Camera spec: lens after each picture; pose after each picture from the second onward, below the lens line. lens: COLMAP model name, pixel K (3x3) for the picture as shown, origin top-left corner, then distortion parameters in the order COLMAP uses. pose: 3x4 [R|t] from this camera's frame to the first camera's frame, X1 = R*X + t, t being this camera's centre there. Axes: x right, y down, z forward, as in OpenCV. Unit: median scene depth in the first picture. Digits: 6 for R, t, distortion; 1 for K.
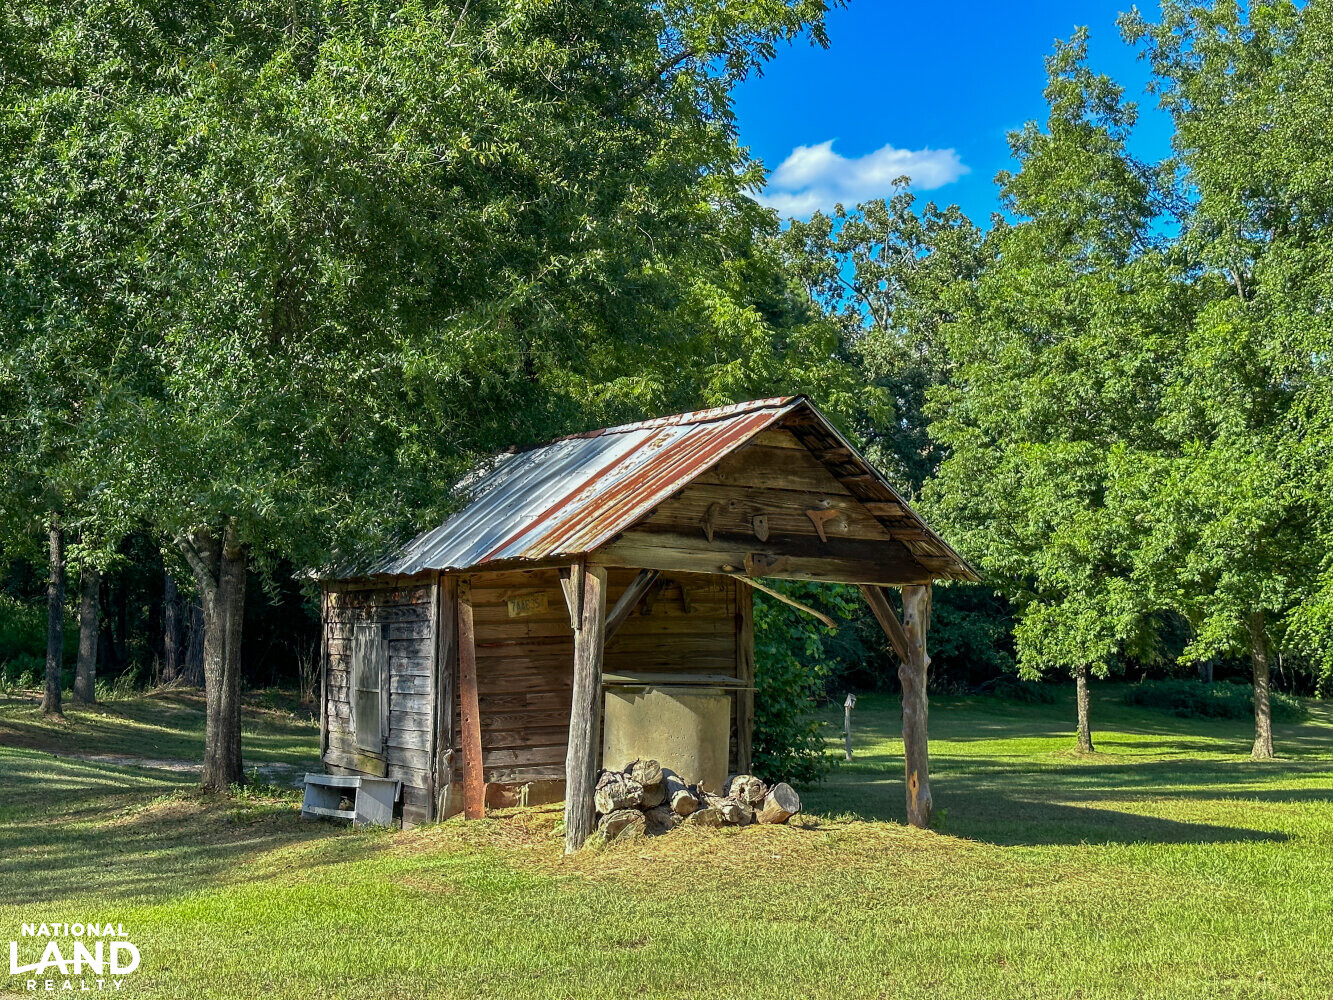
lens RADIAL K [[1833.9, 0, 662.8], [0, 1833.9, 475.6], [0, 0, 1]] dist [0.179055, -0.007888]
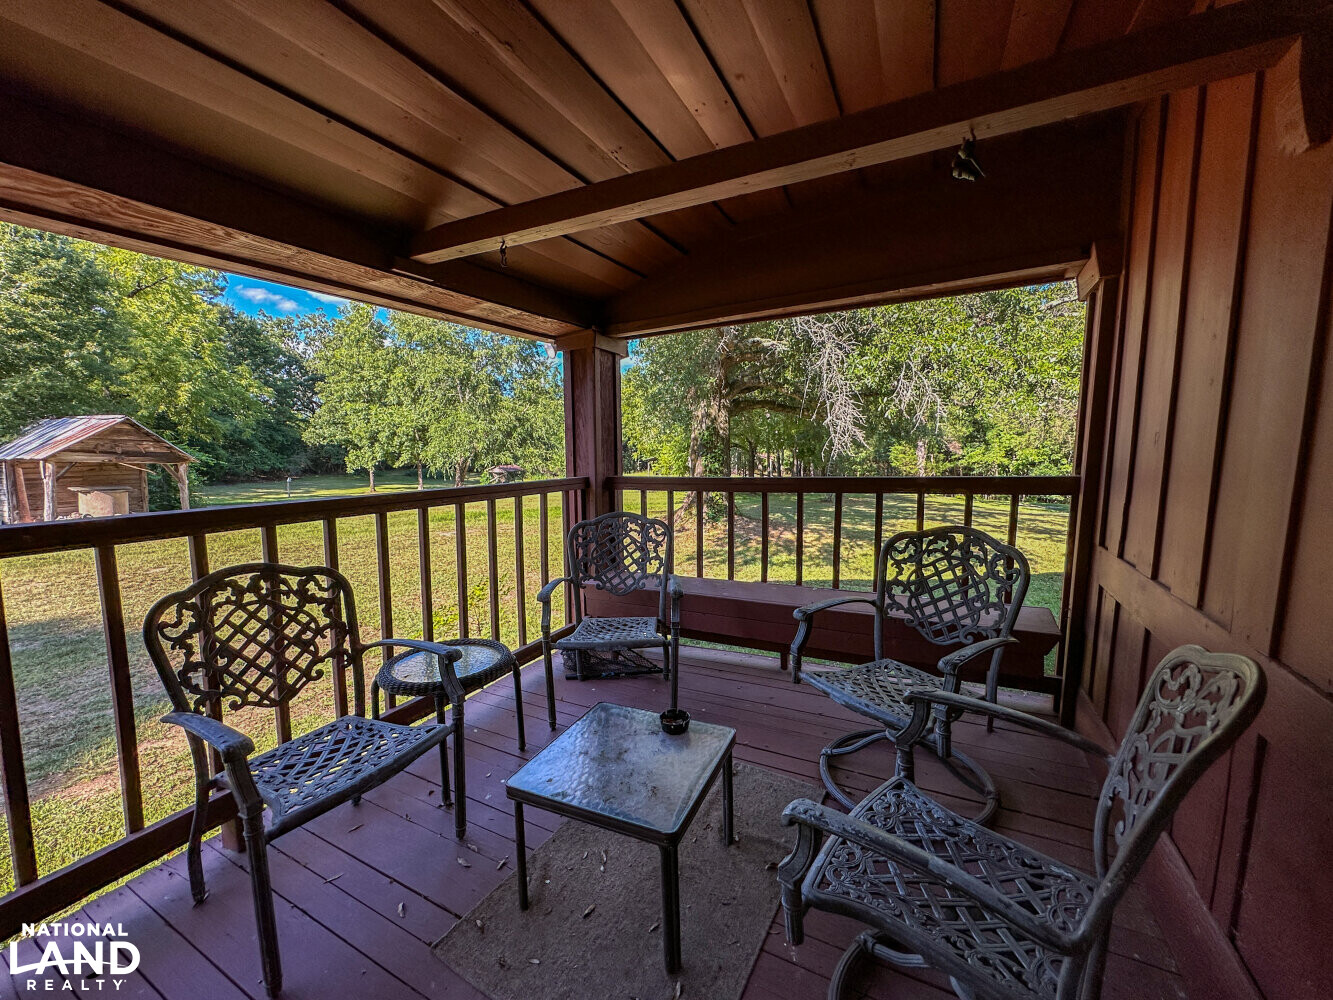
lens RADIAL K [[531.4, 0, 666.5], [0, 531.4, 500.0], [0, 0, 1]] dist [-0.016586, 0.005272]
pose [[0.799383, -0.052633, 0.598512, 0.216986], [-0.052752, 0.986160, 0.157180, -0.071151], [-0.598502, -0.157220, 0.785543, -0.386085]]
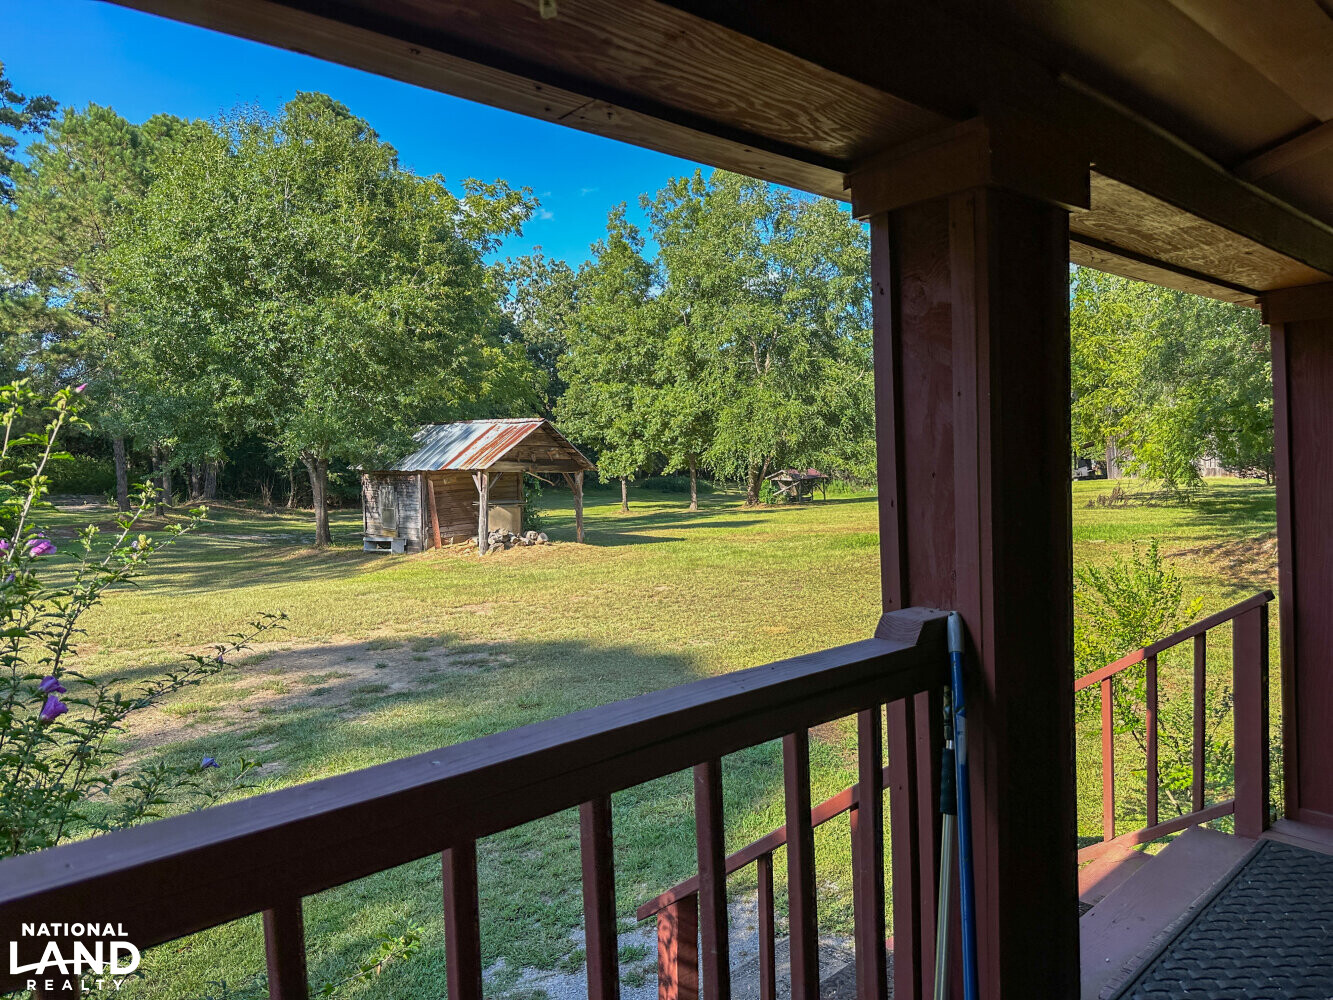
lens RADIAL K [[926.3, 0, 660.9], [0, 926.3, 501.5], [0, 0, 1]] dist [0.123519, -0.191476]
pose [[0.965211, -0.042426, 0.258006, -0.115031], [0.006821, 0.990498, 0.137359, -0.087361], [-0.261382, -0.130821, 0.956329, -0.482947]]
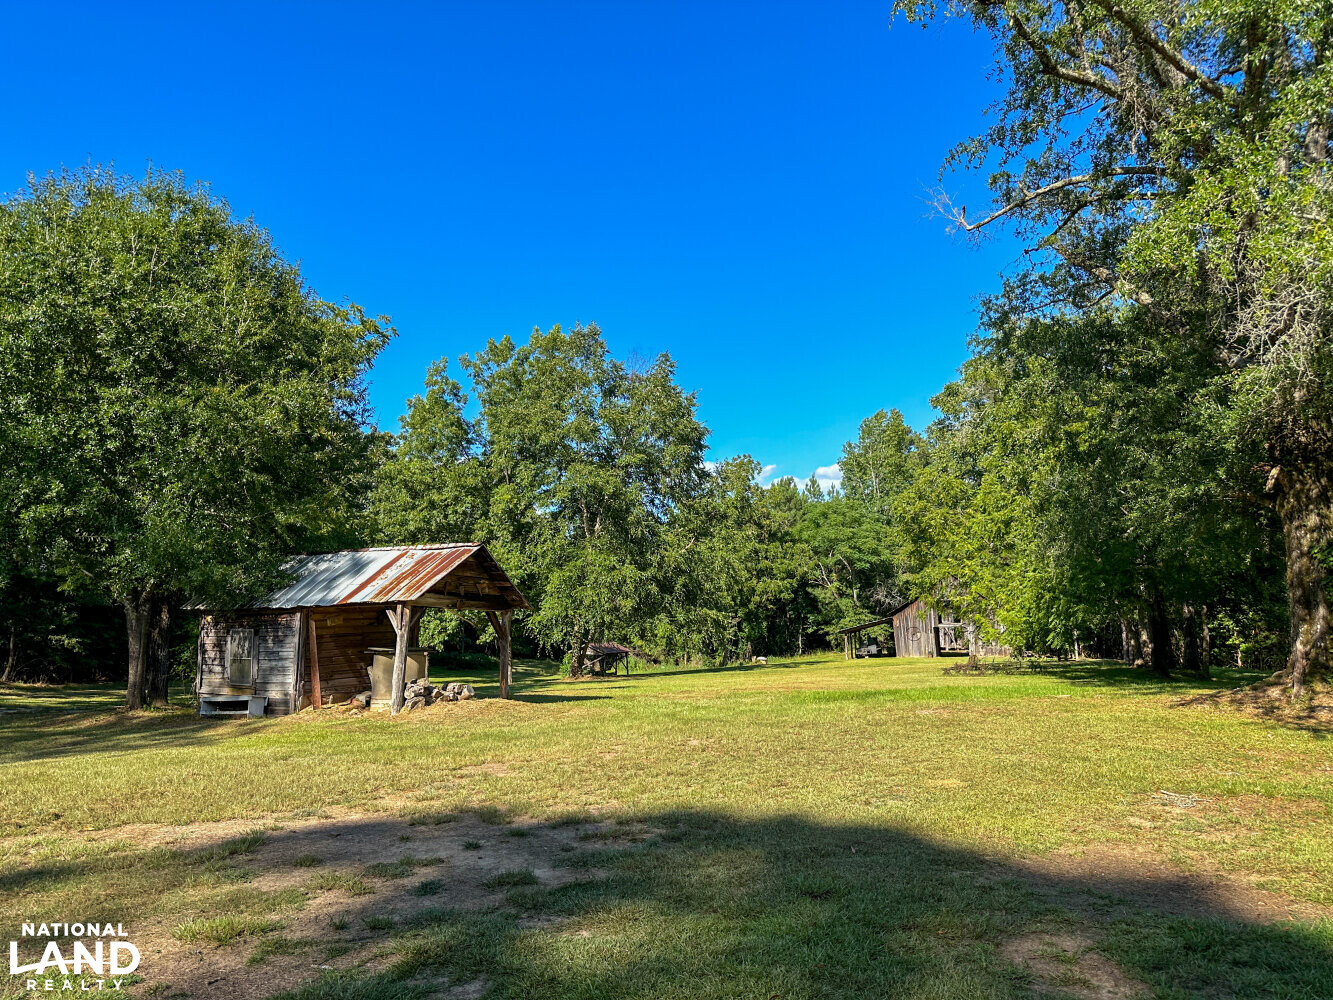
lens RADIAL K [[926.3, 0, 660.9], [0, 926.3, 501.5], [0, 0, 1]] dist [0.123519, -0.191476]
pose [[0.864479, 0.056678, 0.499463, -0.278709], [-0.029792, 0.997653, -0.061647, -0.019290], [-0.501785, 0.038413, 0.864139, -0.247072]]
